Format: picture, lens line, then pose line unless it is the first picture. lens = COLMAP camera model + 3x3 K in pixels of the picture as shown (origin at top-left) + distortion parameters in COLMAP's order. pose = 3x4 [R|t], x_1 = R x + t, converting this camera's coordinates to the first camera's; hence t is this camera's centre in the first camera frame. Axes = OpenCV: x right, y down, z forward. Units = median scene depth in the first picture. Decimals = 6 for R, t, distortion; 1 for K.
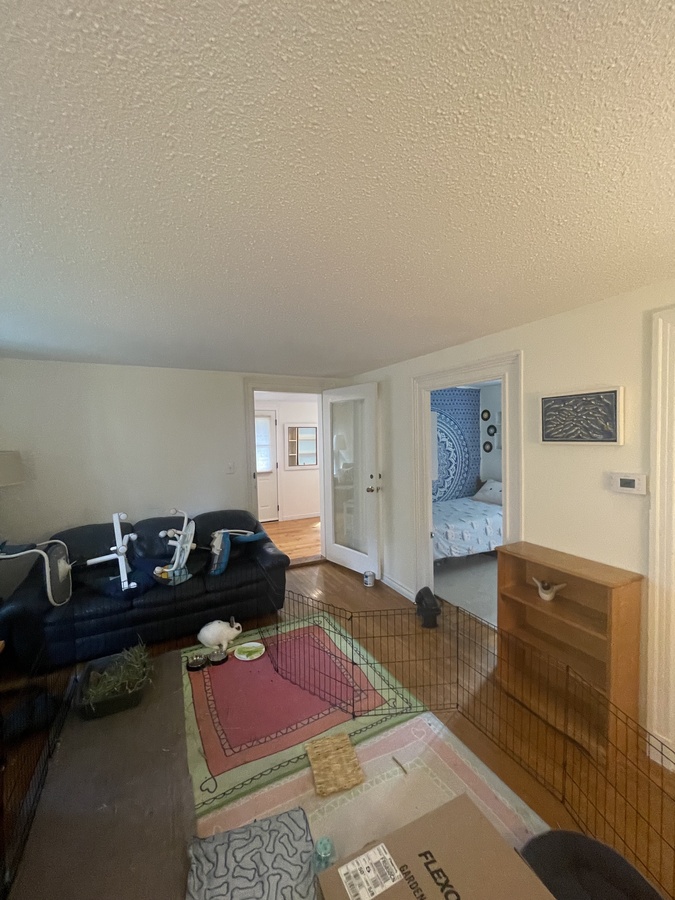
lens RADIAL K [[364.4, 0, 336.9], [0, 364.4, 448.0], [0, 0, 1]] dist [-0.003219, -0.000330]
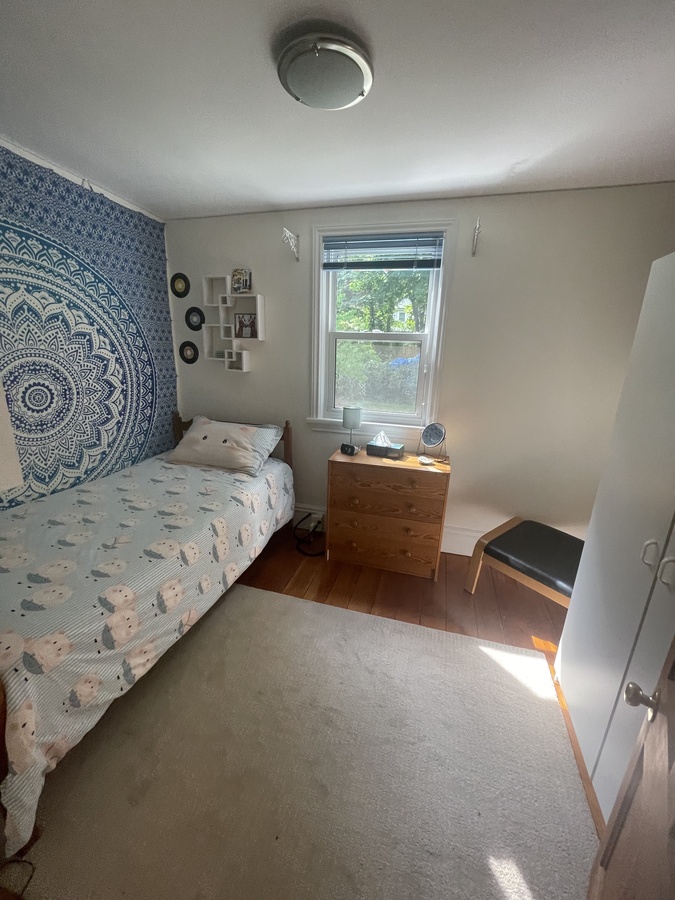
lens RADIAL K [[364.4, 0, 336.4], [0, 364.4, 450.6], [0, 0, 1]] dist [-0.003219, -0.000330]
pose [[0.683525, -0.153189, 0.713671, 0.174558], [-0.020039, 0.973423, 0.228137, 0.010795], [-0.729652, -0.170238, 0.662290, 0.500514]]
